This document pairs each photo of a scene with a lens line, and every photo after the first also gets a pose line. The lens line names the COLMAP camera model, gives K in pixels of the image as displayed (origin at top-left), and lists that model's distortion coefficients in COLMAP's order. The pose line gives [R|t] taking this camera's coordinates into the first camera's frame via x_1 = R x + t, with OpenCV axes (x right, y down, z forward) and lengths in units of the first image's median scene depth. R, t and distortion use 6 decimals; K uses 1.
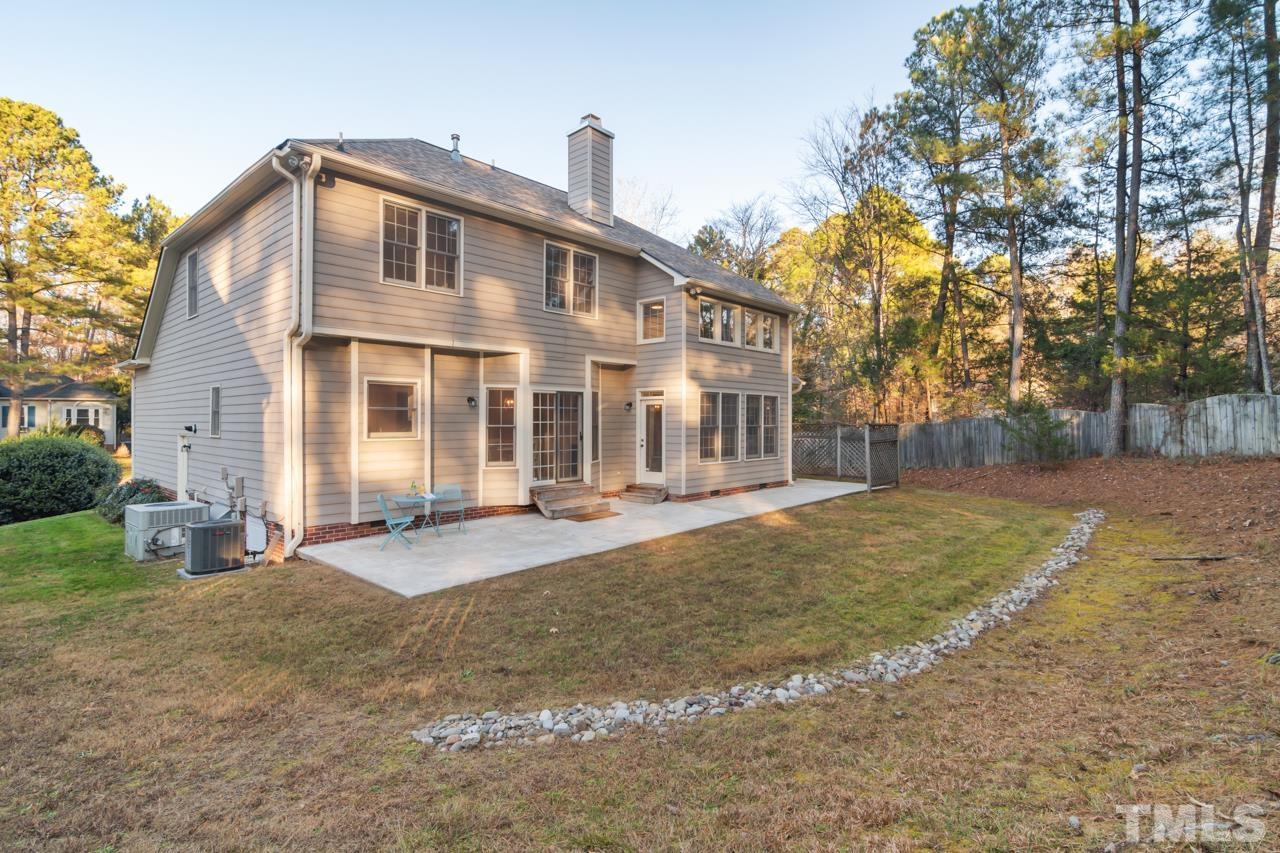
lens RADIAL K [[616.2, 0, 639.6], [0, 616.2, 423.0], [0, 0, 1]] dist [0.003002, 0.000444]
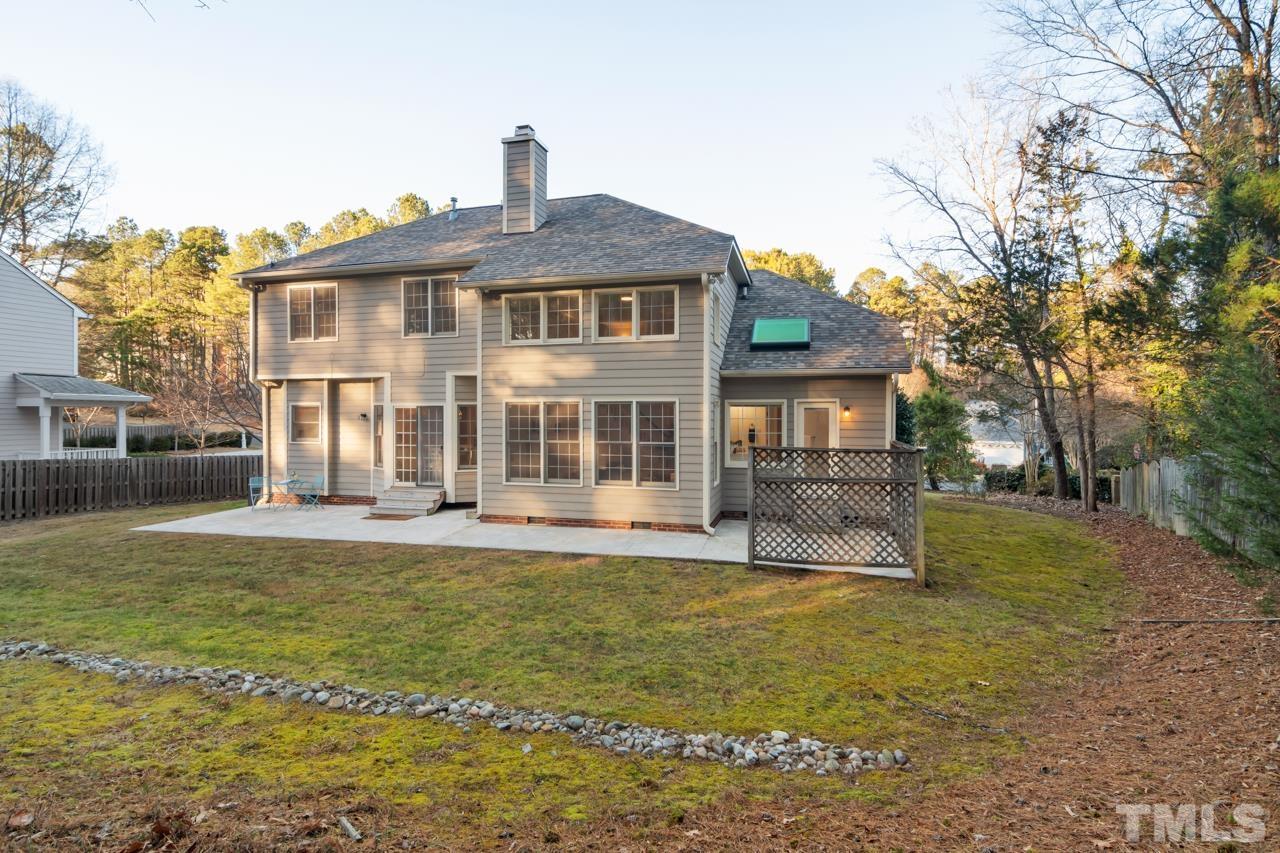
lens RADIAL K [[616.2, 0, 639.0], [0, 616.2, 421.4], [0, 0, 1]] dist [0.003002, 0.000444]
pose [[0.450575, 0.015897, -0.892597, 1.100578], [0.000435, 0.999837, 0.018026, -0.044320], [0.892739, -0.008510, 0.450494, 0.863844]]
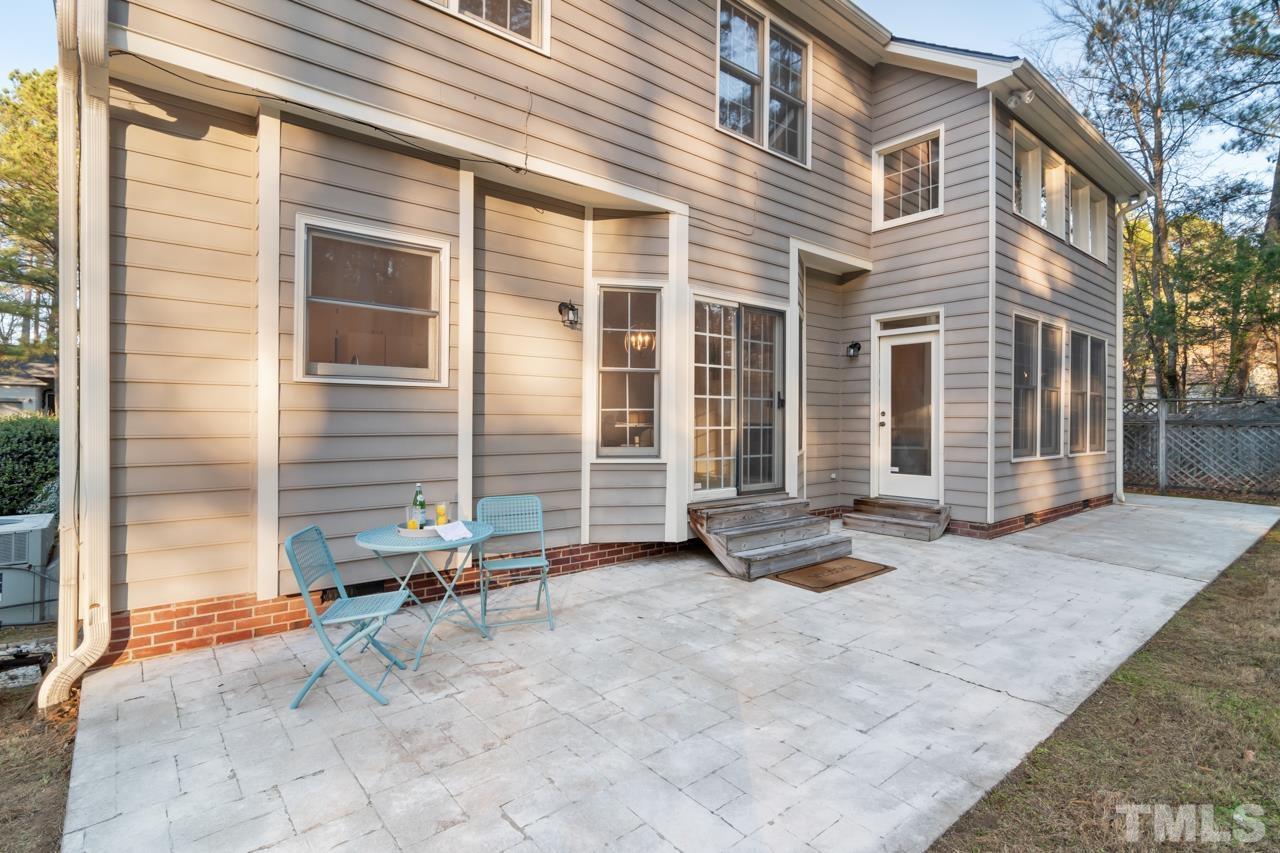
lens RADIAL K [[616.2, 0, 637.1], [0, 616.2, 422.9], [0, 0, 1]] dist [0.003002, 0.000444]
pose [[0.988679, 0.004814, -0.149970, -0.142357], [-0.005045, 0.999987, -0.001159, 0.043154], [0.149962, 0.001903, 0.988690, 0.518586]]
